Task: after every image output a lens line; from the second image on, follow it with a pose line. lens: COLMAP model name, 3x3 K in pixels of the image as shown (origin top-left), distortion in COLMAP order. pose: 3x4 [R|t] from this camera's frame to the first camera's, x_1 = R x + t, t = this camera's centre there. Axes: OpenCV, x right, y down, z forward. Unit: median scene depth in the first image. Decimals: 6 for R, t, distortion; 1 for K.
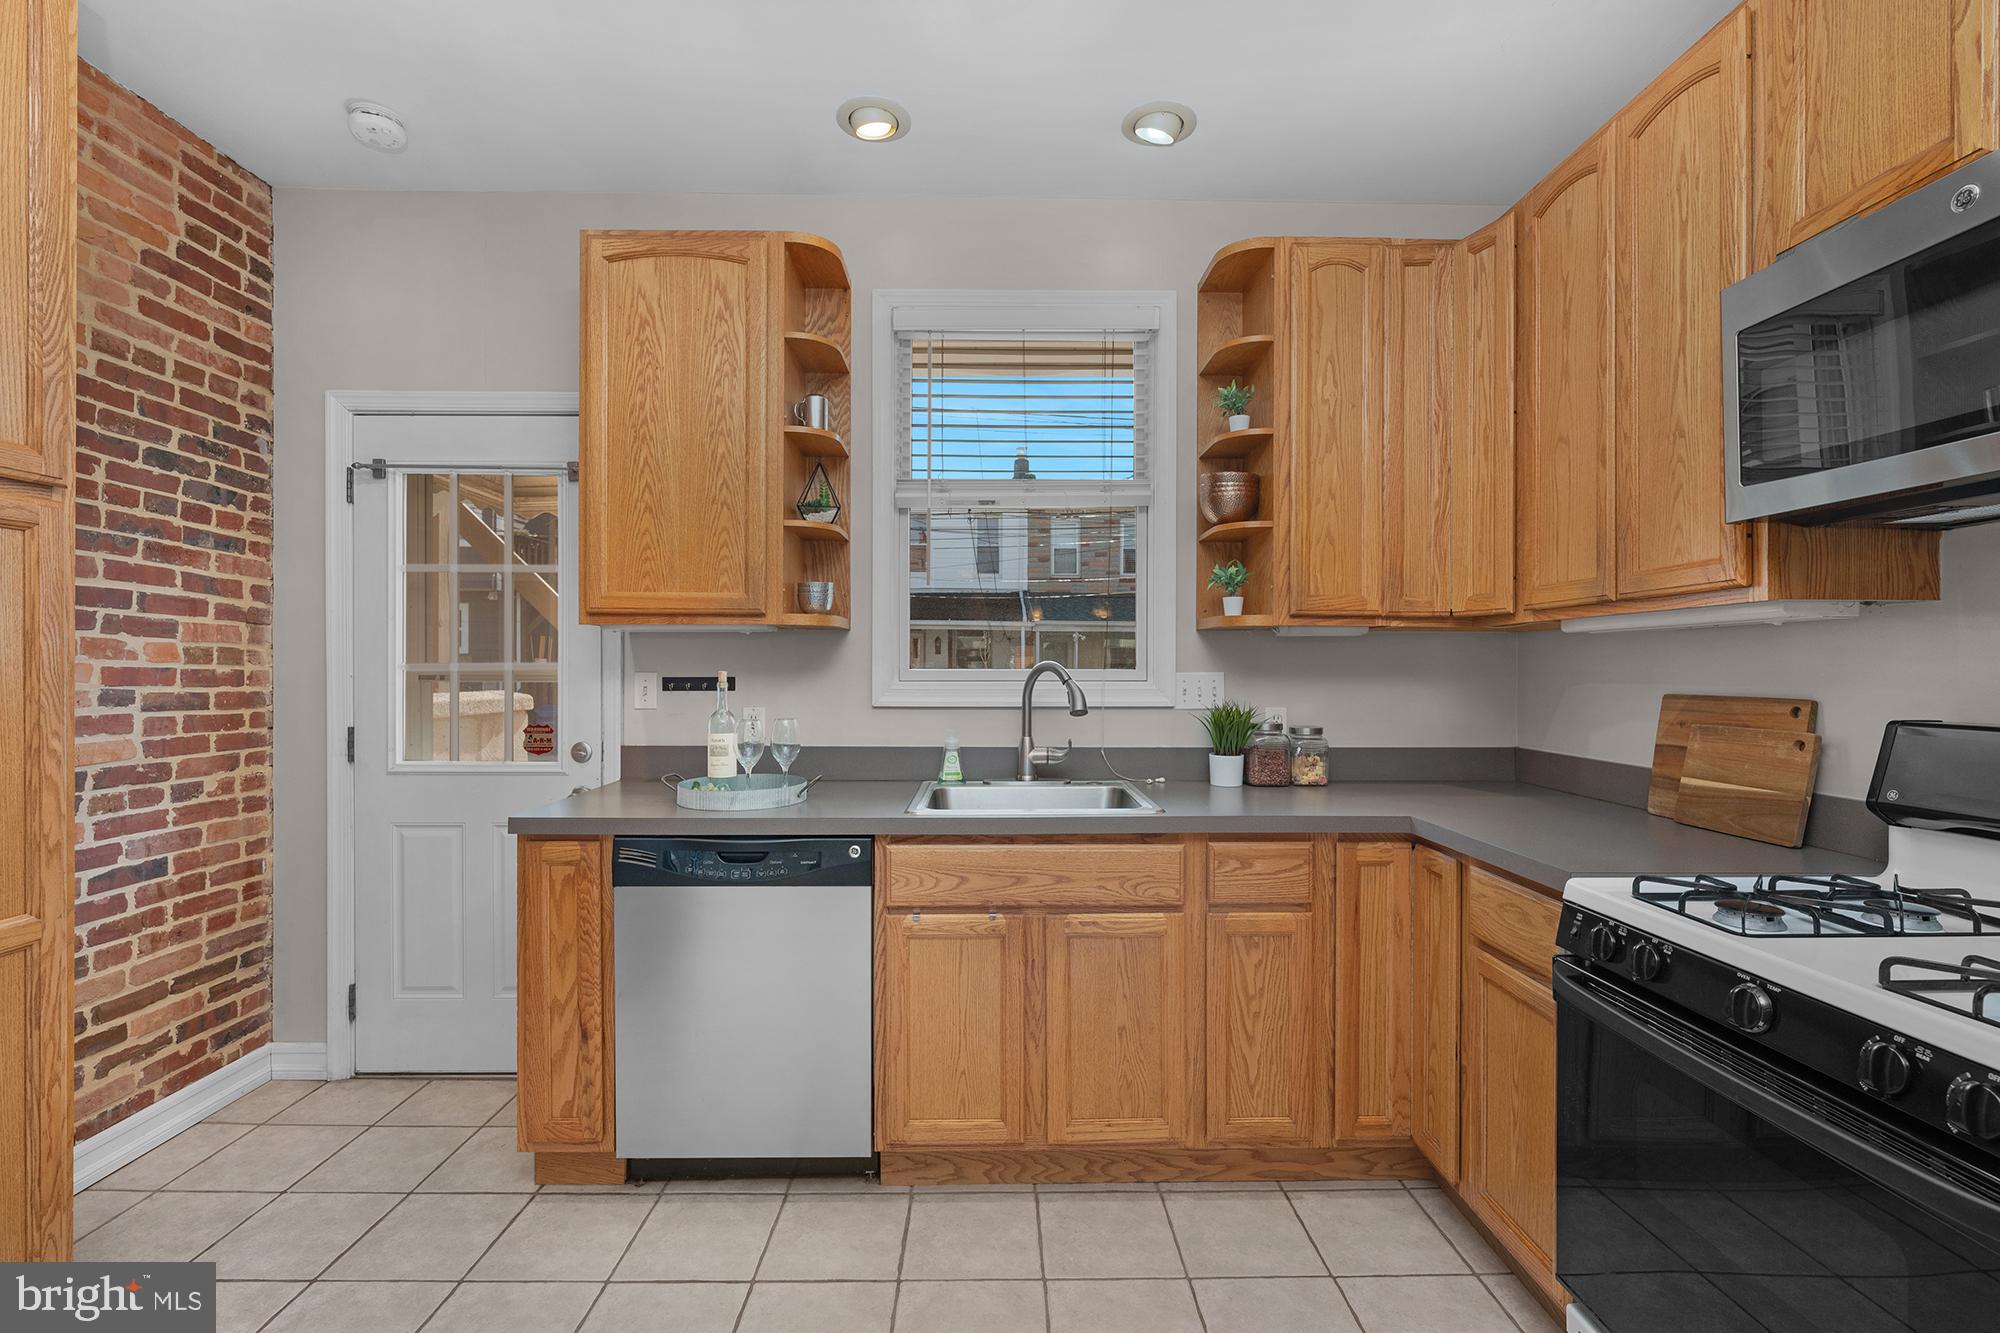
lens RADIAL K [[912.7, 0, 996.7], [0, 912.7, 663.8], [0, 0, 1]] dist [-0.005599, 0.000562]
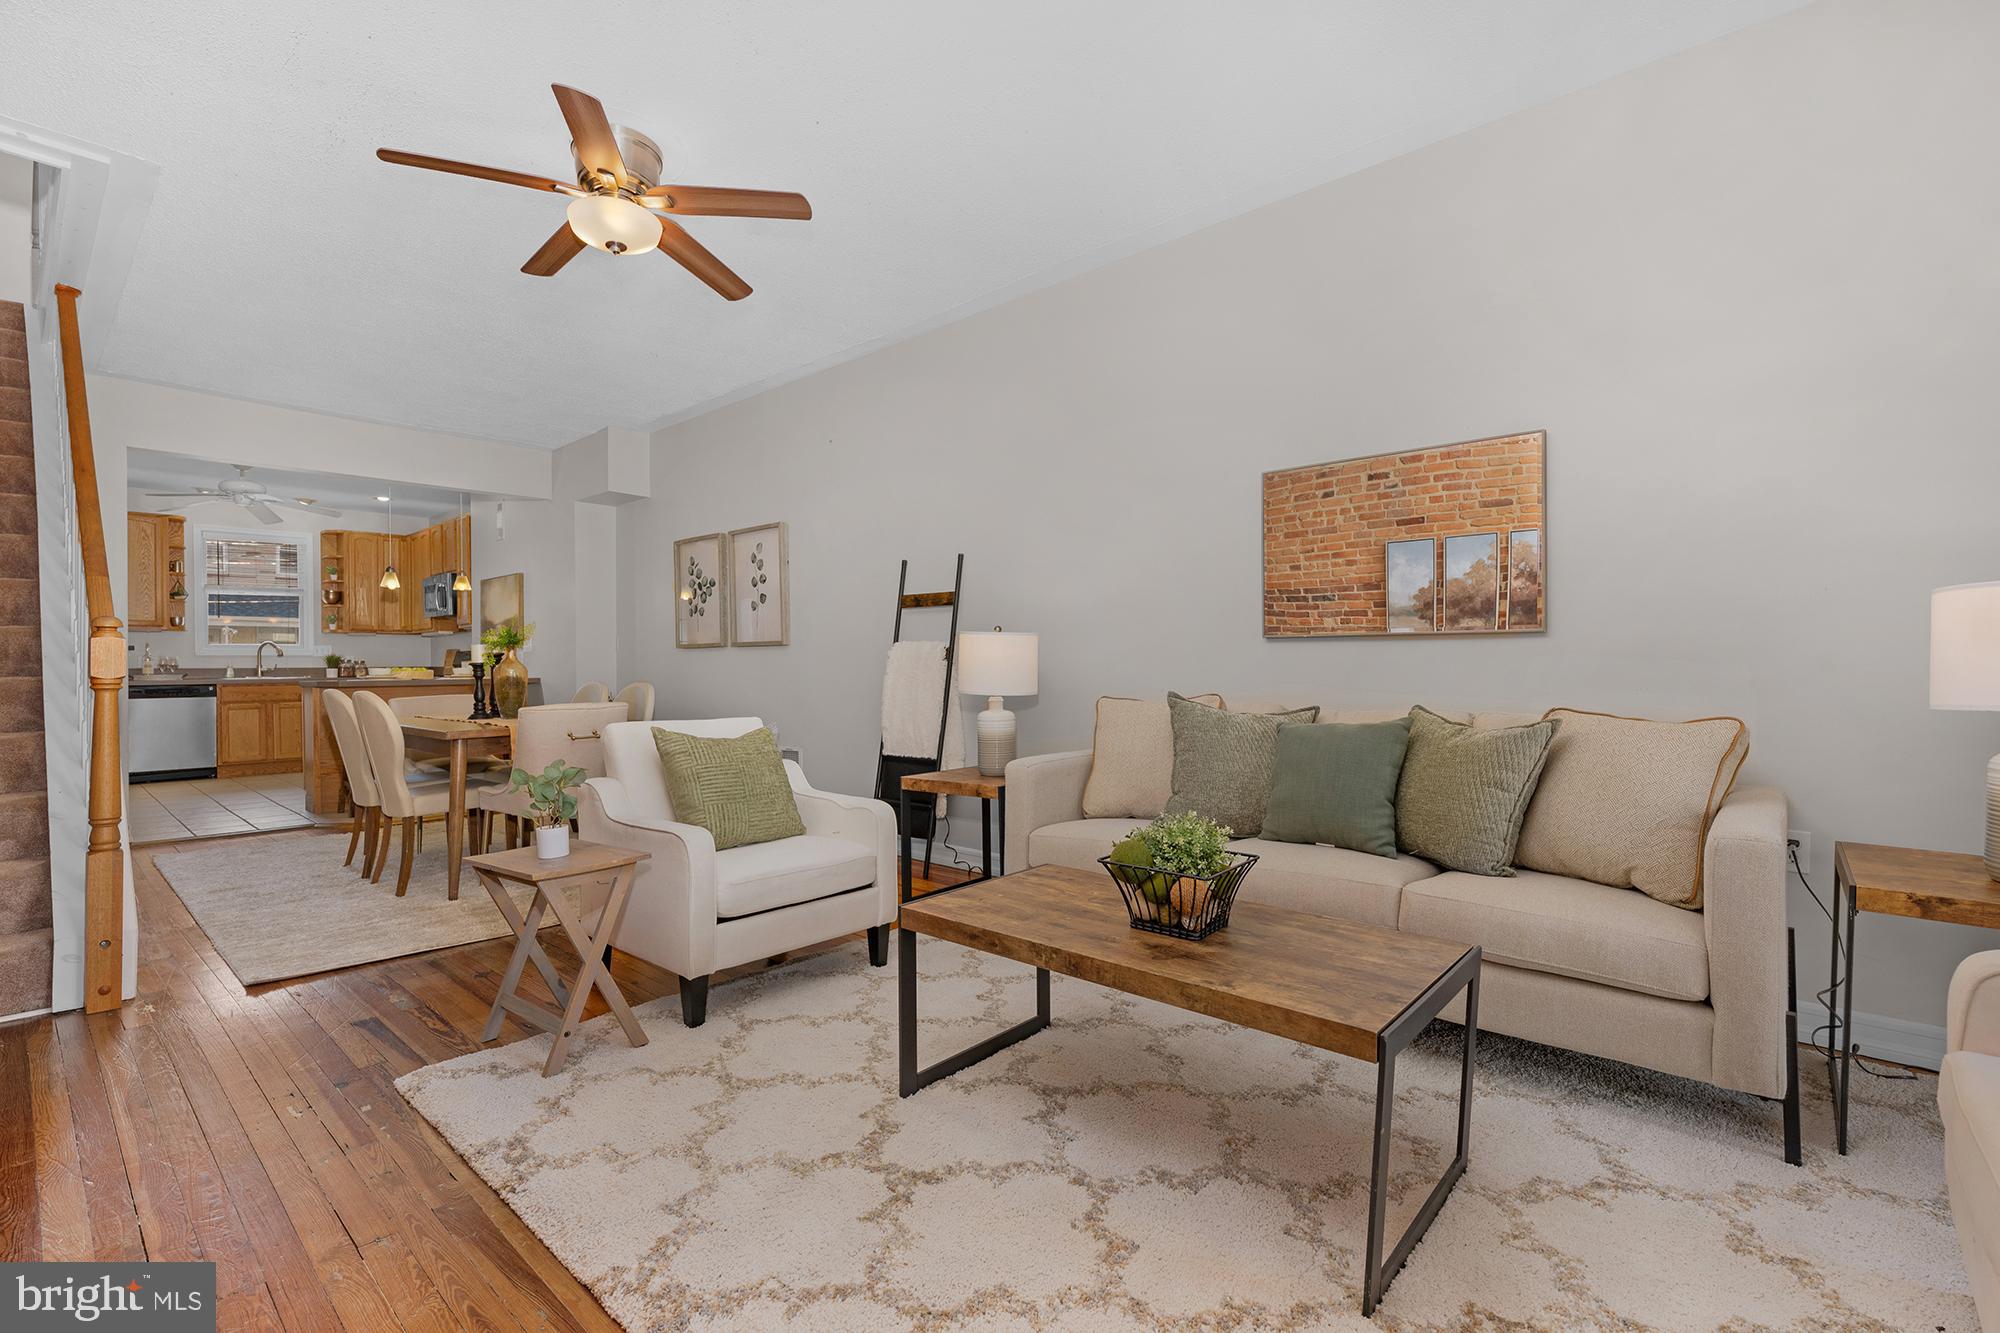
lens RADIAL K [[893.6, 0, 993.8], [0, 893.6, 672.5], [0, 0, 1]] dist [0.002748, 0.000435]
pose [[0.689366, -0.013949, 0.724279, -0.596396], [0.005126, 0.999883, 0.014378, 0.093943], [-0.724395, -0.006199, 0.689357, -3.931392]]
